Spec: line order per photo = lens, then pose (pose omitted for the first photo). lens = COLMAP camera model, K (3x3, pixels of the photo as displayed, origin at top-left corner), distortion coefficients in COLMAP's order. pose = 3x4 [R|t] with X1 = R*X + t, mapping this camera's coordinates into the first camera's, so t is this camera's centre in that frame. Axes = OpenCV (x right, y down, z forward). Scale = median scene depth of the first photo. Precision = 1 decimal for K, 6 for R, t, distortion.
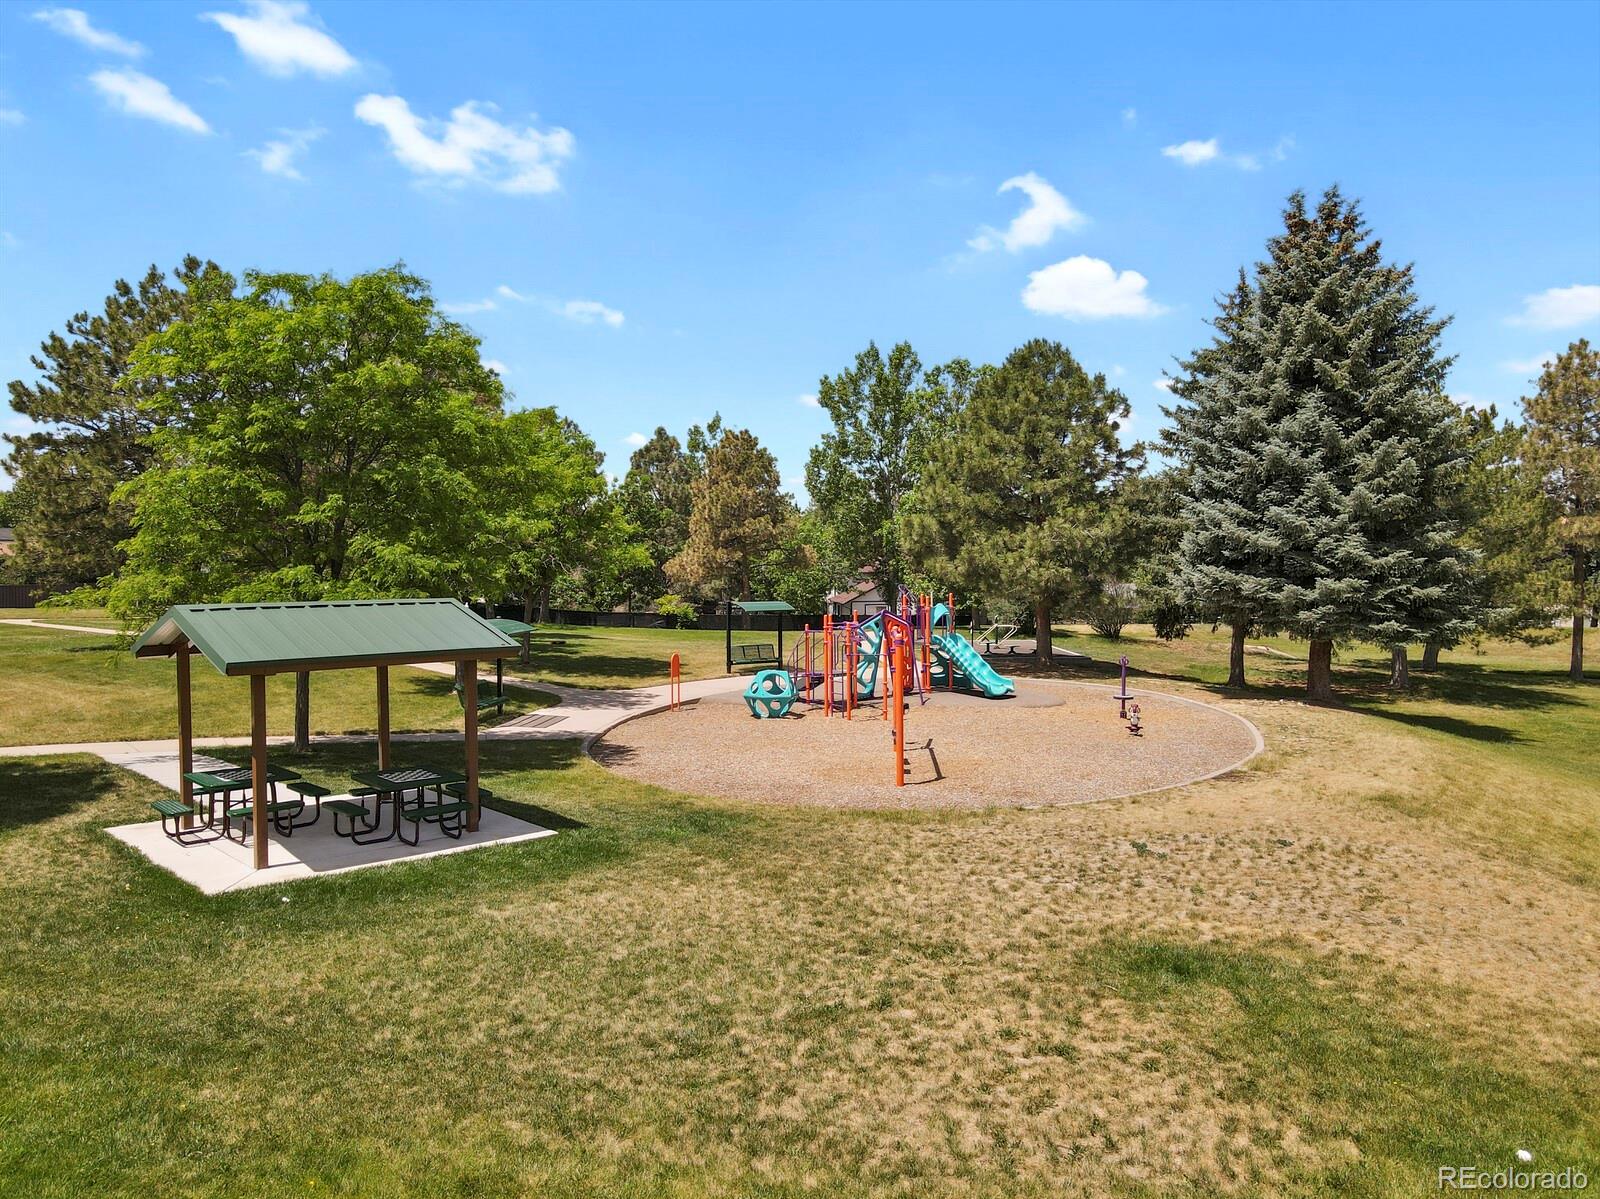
lens RADIAL K [[1183.6, 0, 800.0], [0, 1183.6, 599.5], [0, 0, 1]] dist [-0.000771, -0.000364]
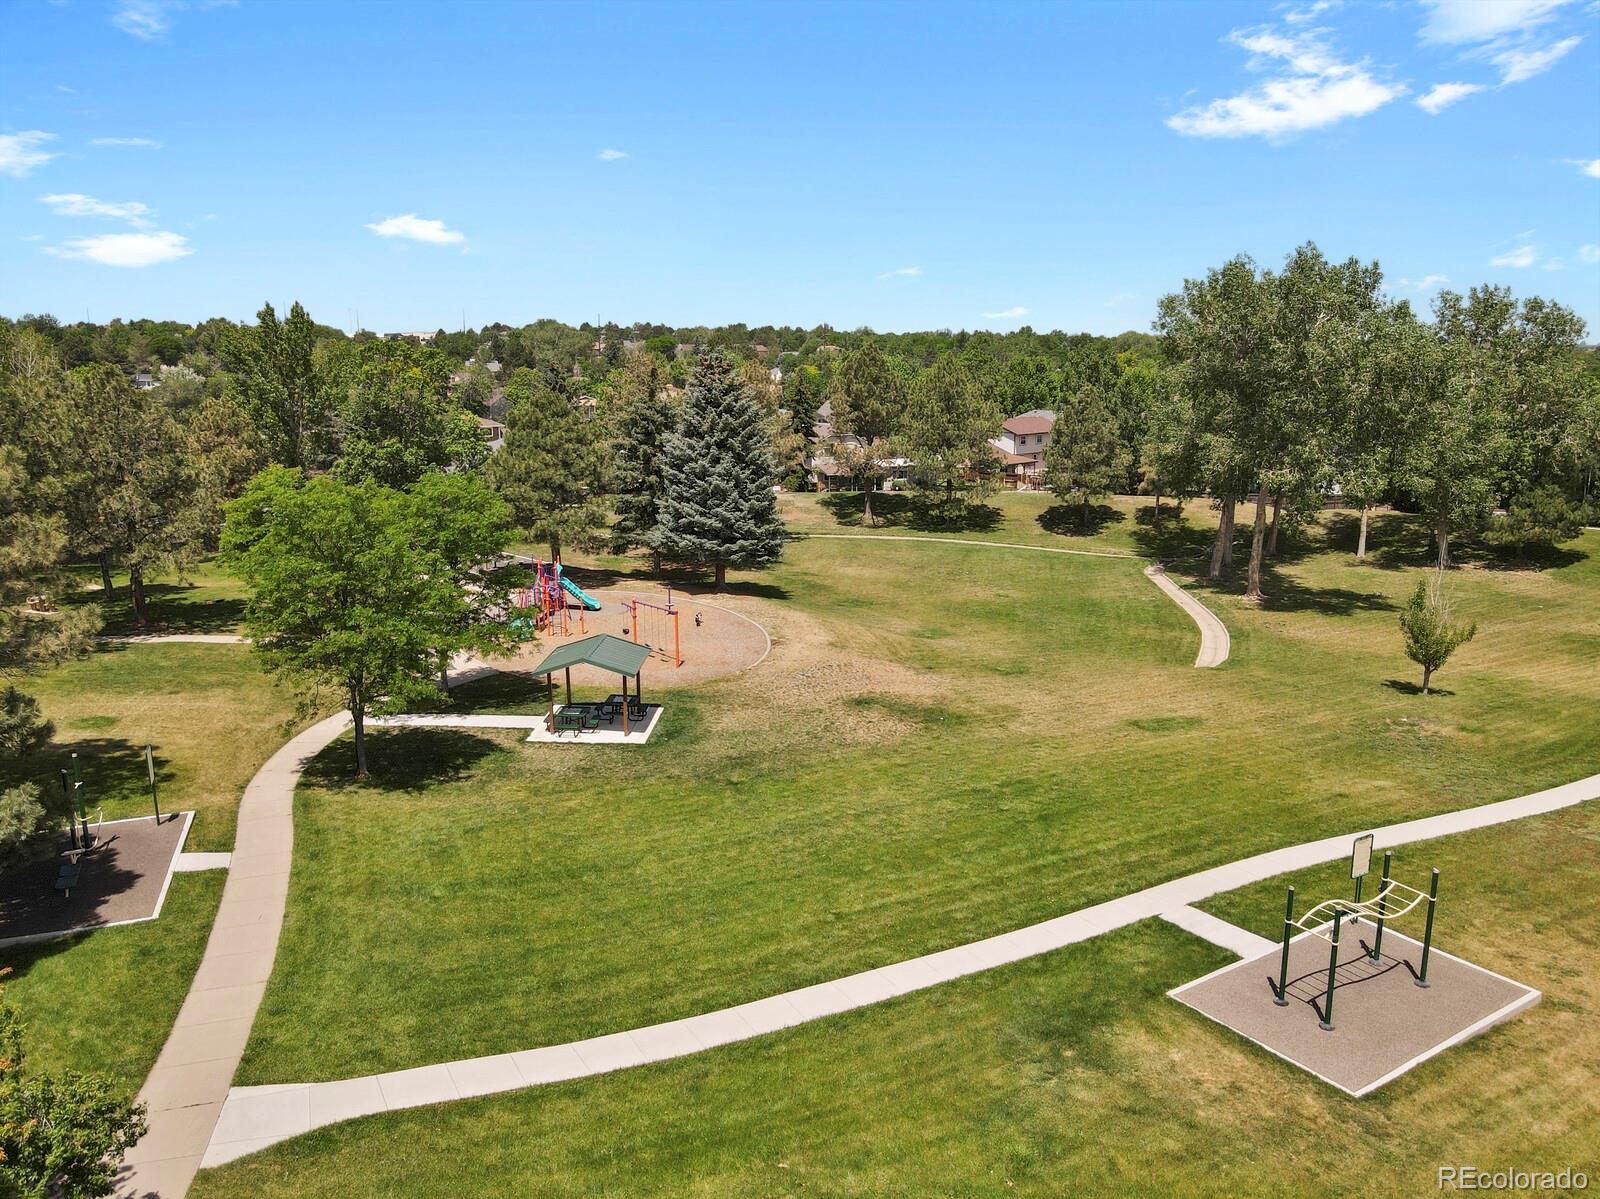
lens RADIAL K [[1183.6, 0, 800.0], [0, 1183.6, 599.5], [0, 0, 1]] dist [-0.000771, -0.000364]
pose [[0.715153, -0.141990, 0.684394, -1.002179], [0.017890, 0.982547, 0.185153, -0.312309], [-0.698739, -0.120169, 0.705212, -0.662744]]
